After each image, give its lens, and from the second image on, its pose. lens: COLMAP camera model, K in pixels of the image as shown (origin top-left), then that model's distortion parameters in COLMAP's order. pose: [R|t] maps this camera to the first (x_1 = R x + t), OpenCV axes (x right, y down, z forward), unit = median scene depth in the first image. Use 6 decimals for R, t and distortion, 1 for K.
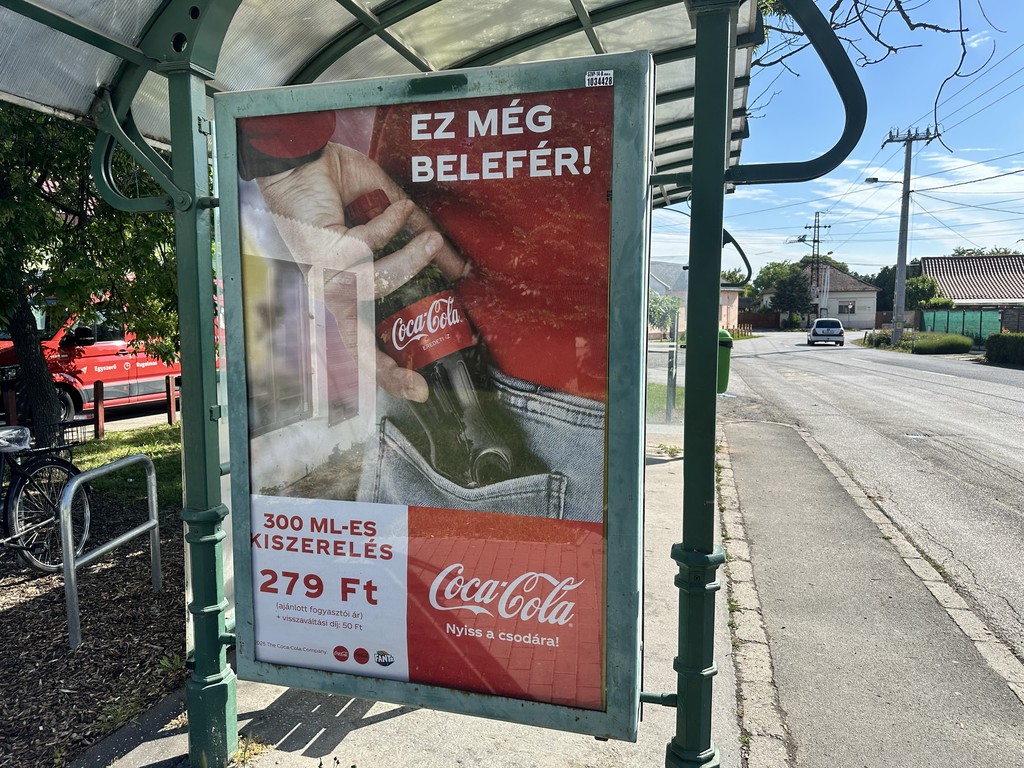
lens RADIAL K [[723.5, 0, 518.8], [0, 723.5, 384.4], [0, 0, 1]] dist [0.002674, 0.000042]
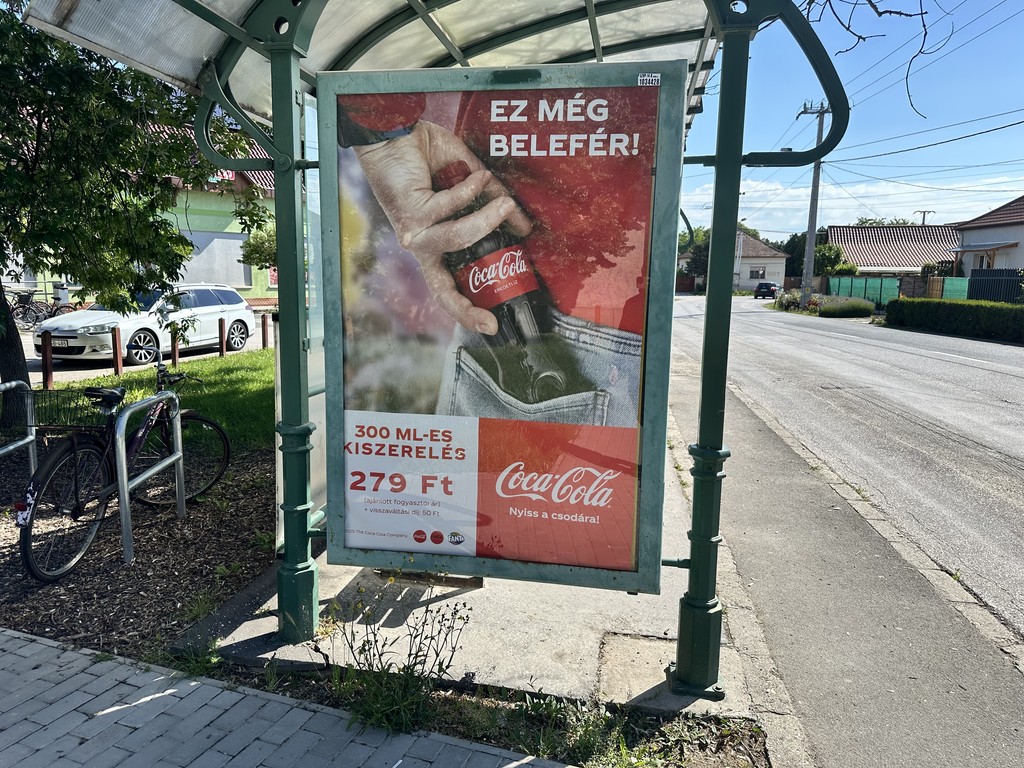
lens RADIAL K [[715.0, 0, 513.8], [0, 715.0, 379.9], [0, 0, 1]] dist [0.056207, -0.056203]
pose [[0.994671, 0.003919, 0.103030, -0.210073], [-0.008966, 0.998779, 0.048573, 0.039012], [-0.102714, -0.049238, 0.993492, -0.221190]]
